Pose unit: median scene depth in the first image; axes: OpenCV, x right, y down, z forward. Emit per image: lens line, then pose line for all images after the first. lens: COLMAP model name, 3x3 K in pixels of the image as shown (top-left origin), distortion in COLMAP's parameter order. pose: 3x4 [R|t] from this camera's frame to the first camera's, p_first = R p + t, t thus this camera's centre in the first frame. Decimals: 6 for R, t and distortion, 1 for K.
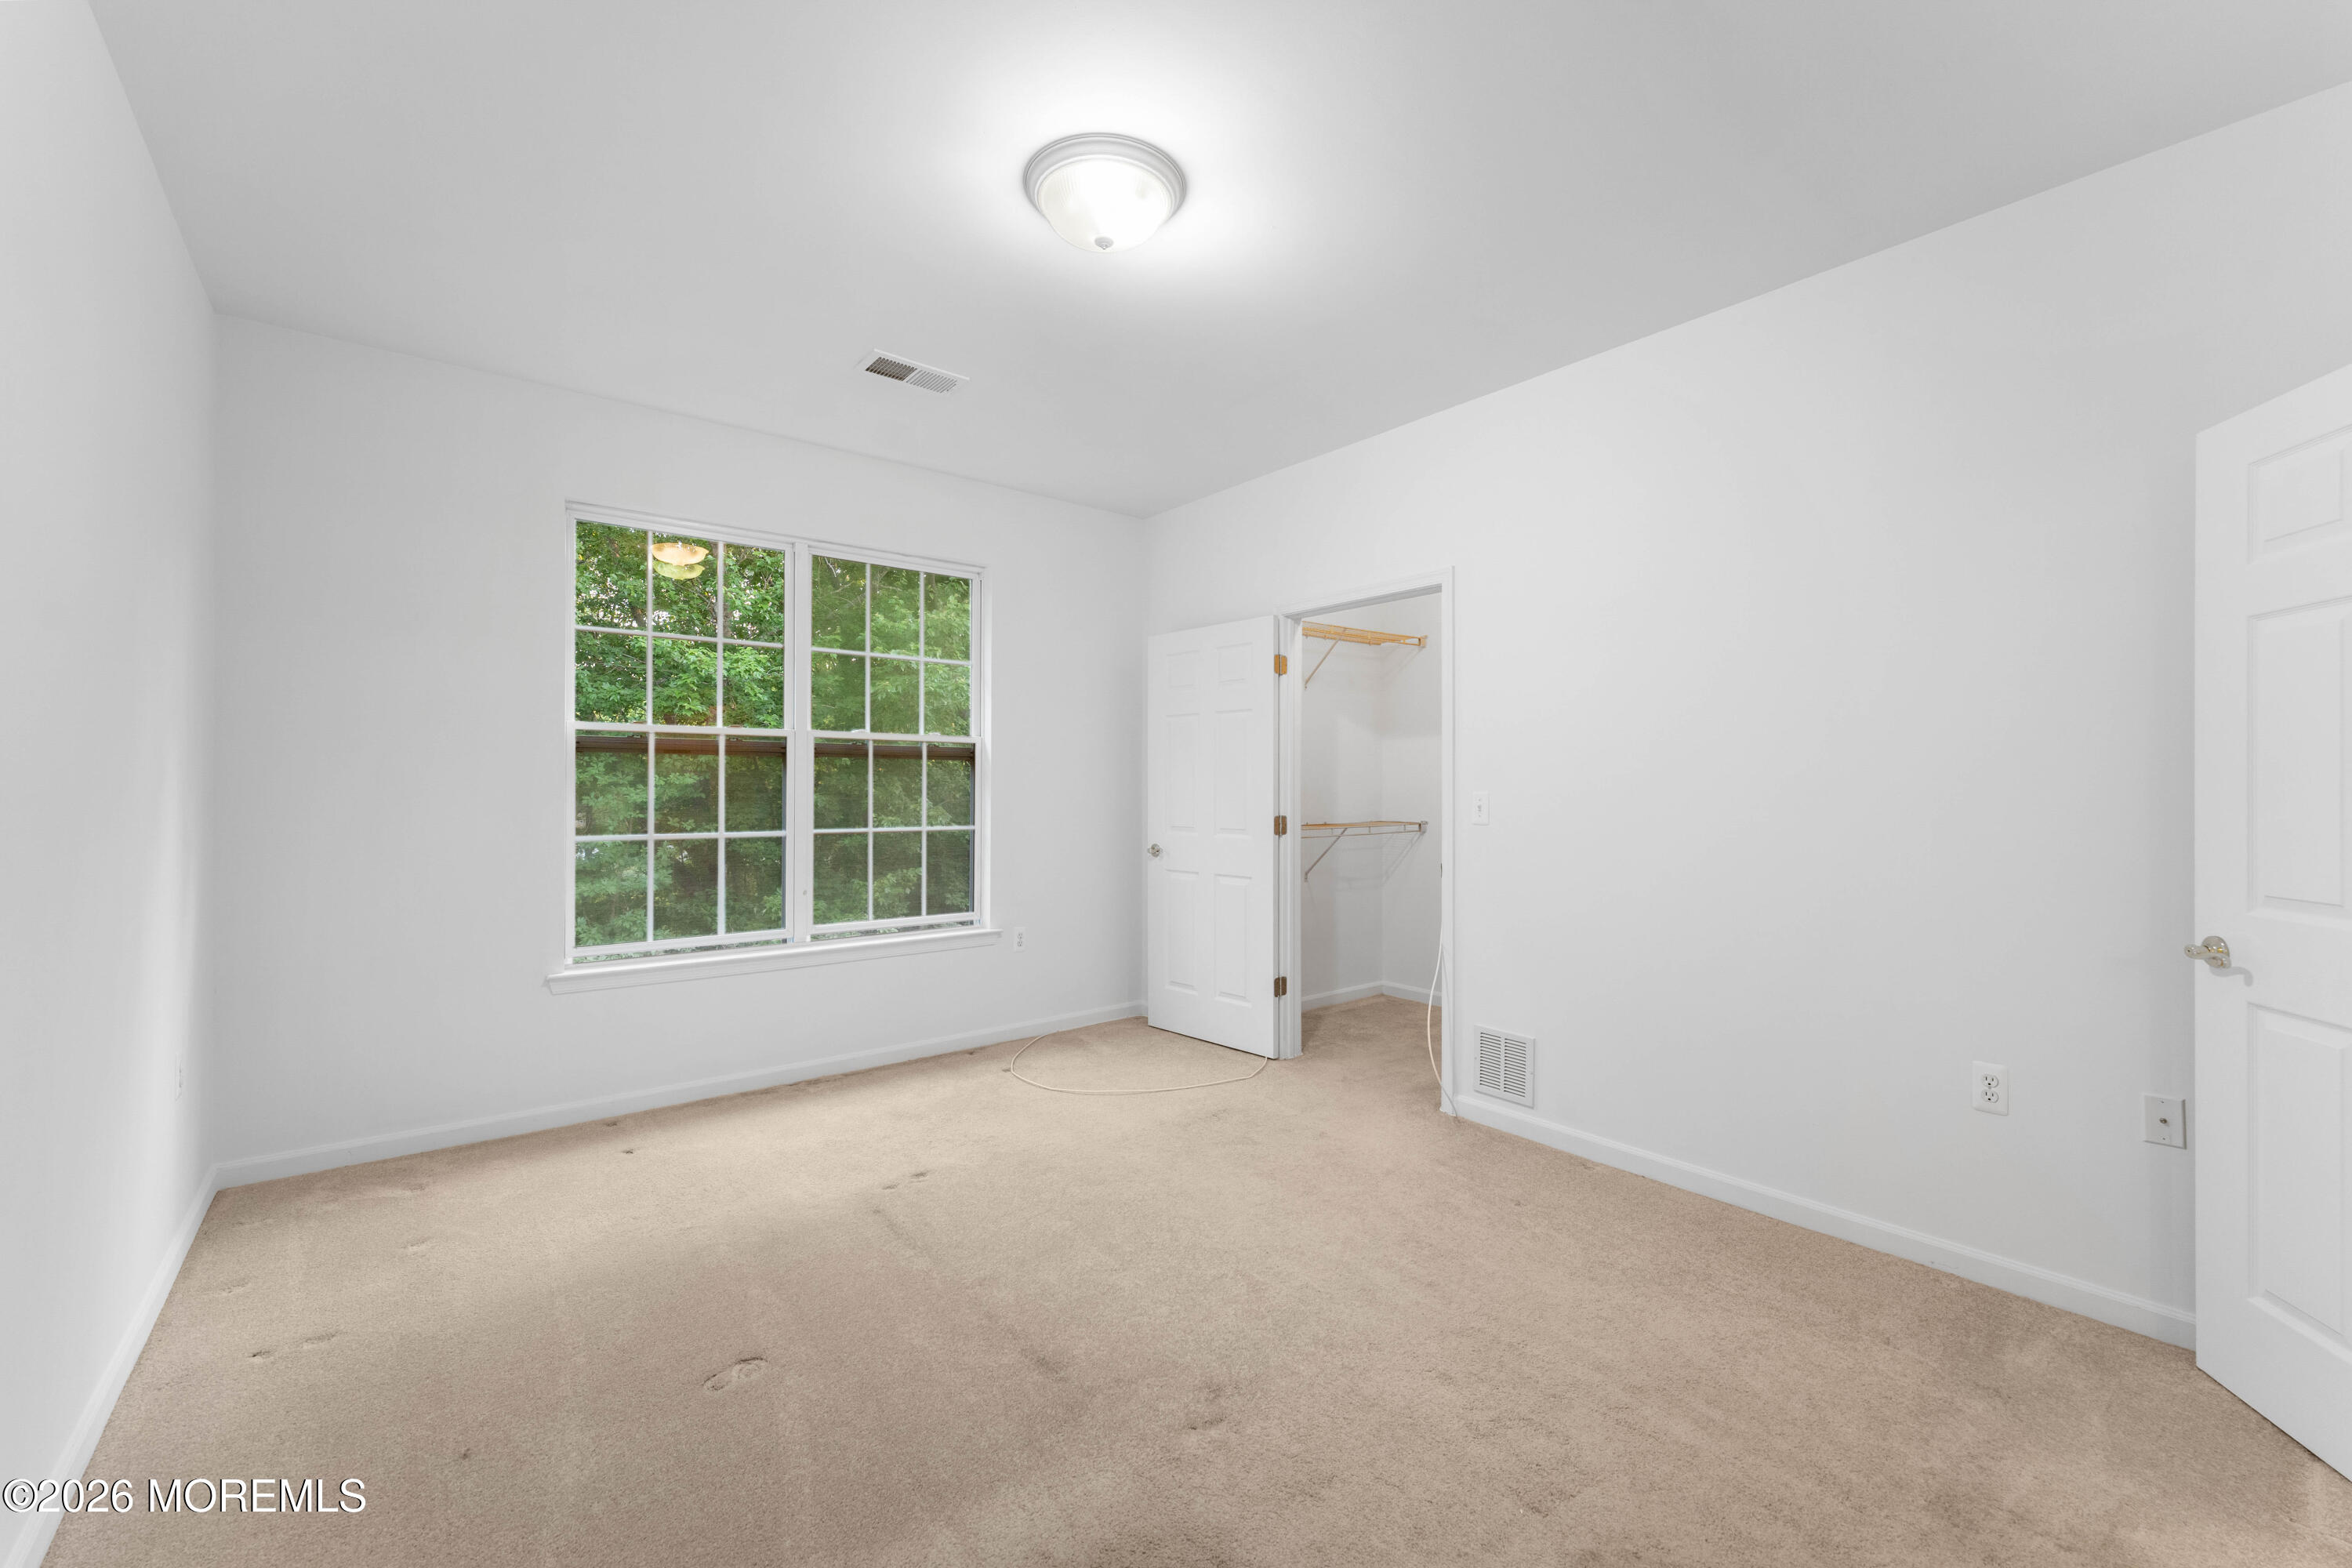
lens RADIAL K [[943.1, 0, 1174.2], [0, 943.1, 780.3], [0, 0, 1]] dist [0.000382, -0.000313]
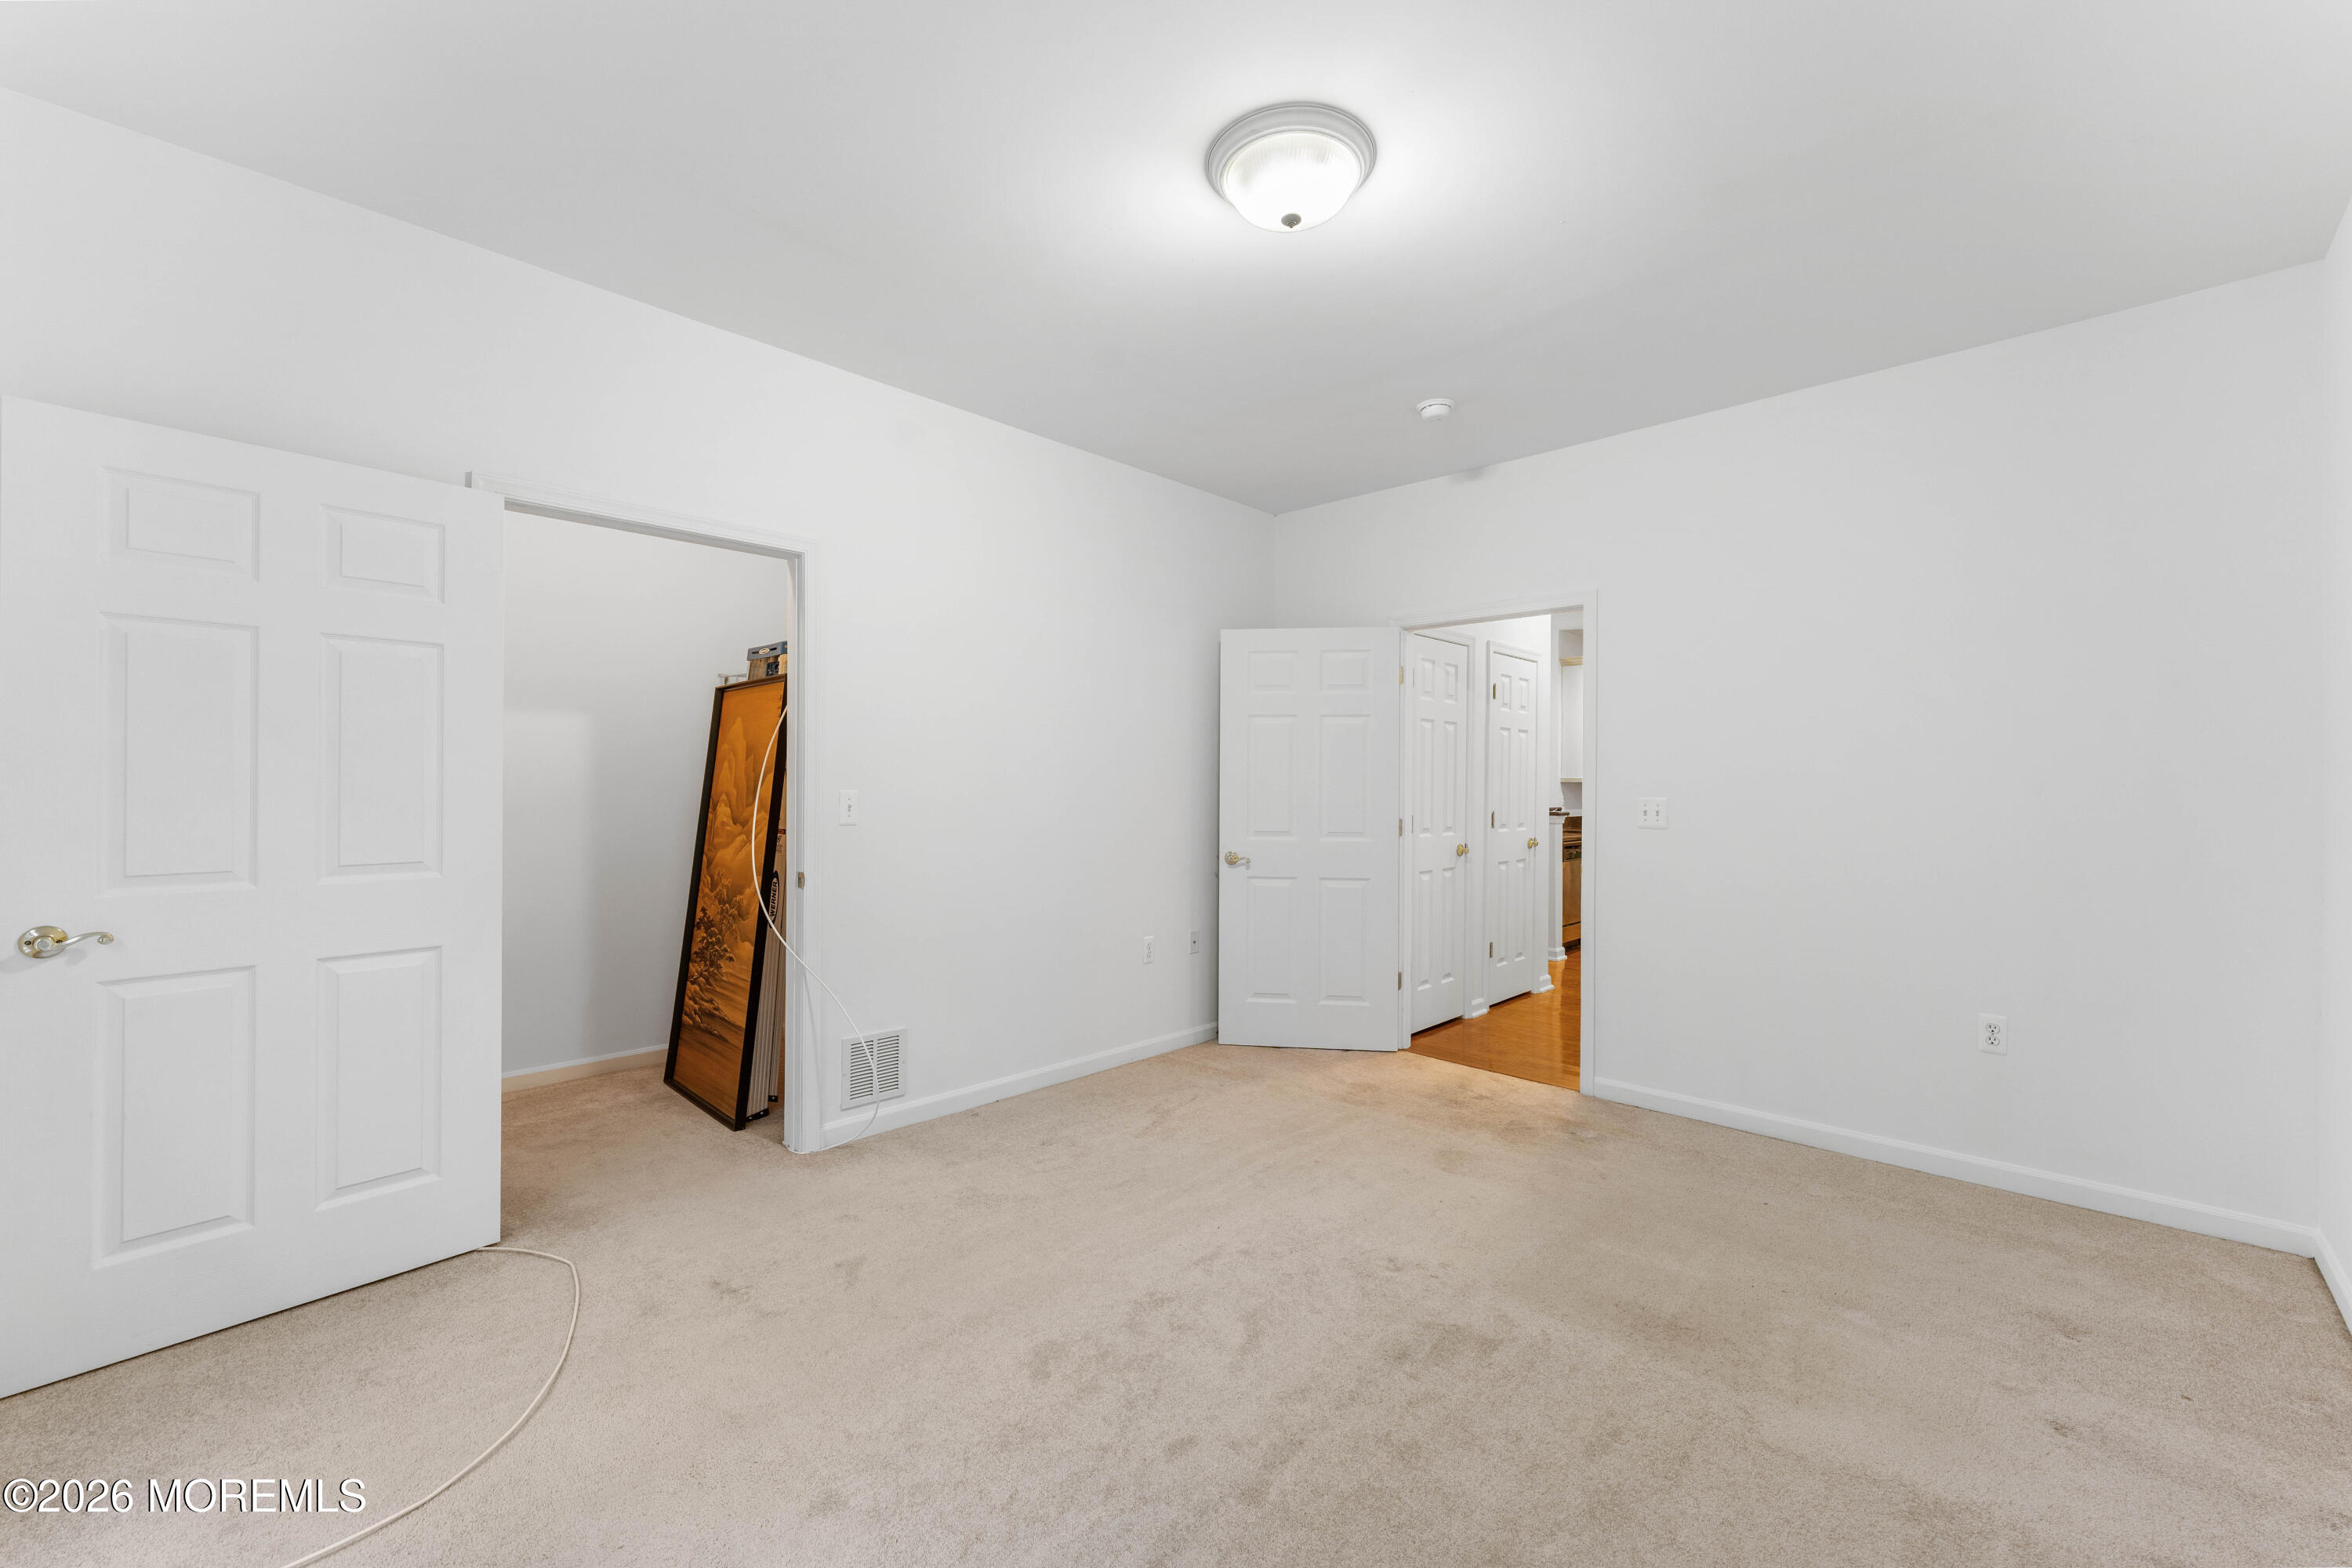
lens RADIAL K [[943.1, 0, 1174.2], [0, 943.1, 780.3], [0, 0, 1]] dist [0.000382, -0.000313]
pose [[-0.124980, -0.001625, 0.992158, -0.638159], [-0.016425, 0.999865, -0.000432, -0.001226], [-0.992023, -0.016350, -0.124990, 0.790334]]
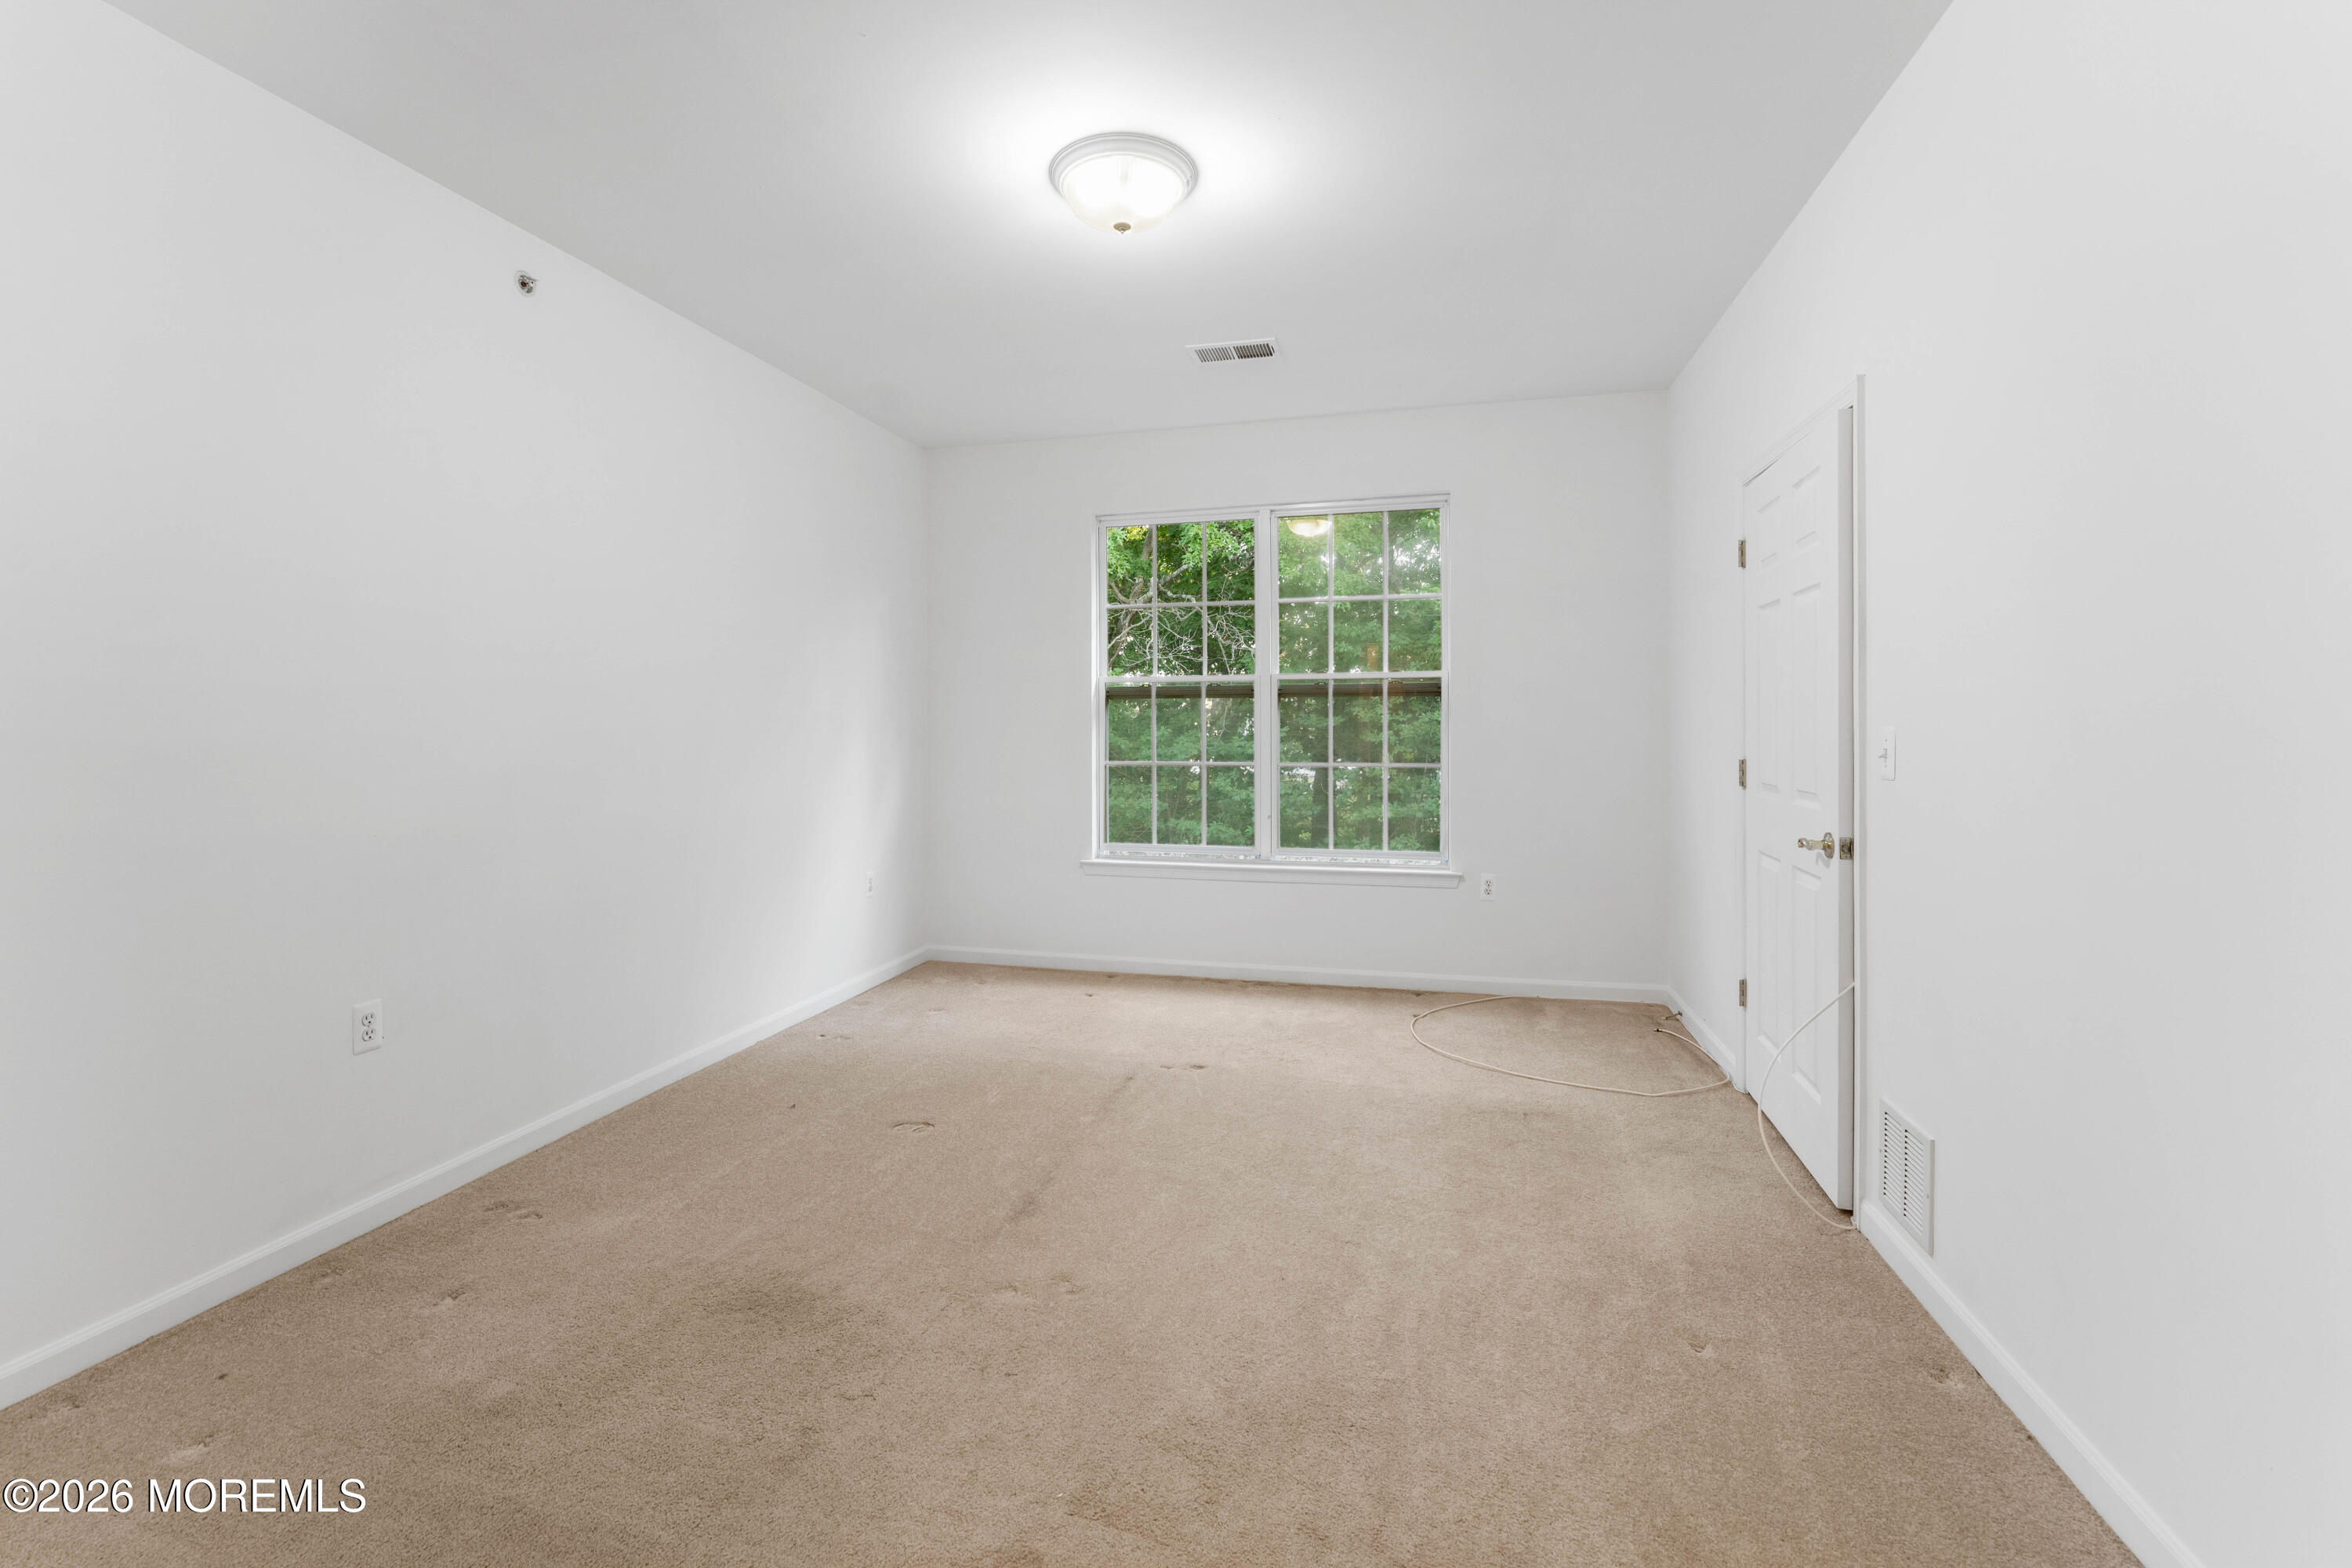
lens RADIAL K [[981.2, 0, 1178.4], [0, 981.2, 717.2], [0, 0, 1]] dist [-0.001313, -0.000258]
pose [[0.603104, -0.010130, -0.797598, 0.548275], [0.010816, 0.999931, -0.004521, 0.003476], [0.797589, -0.005900, 0.603172, 0.228552]]
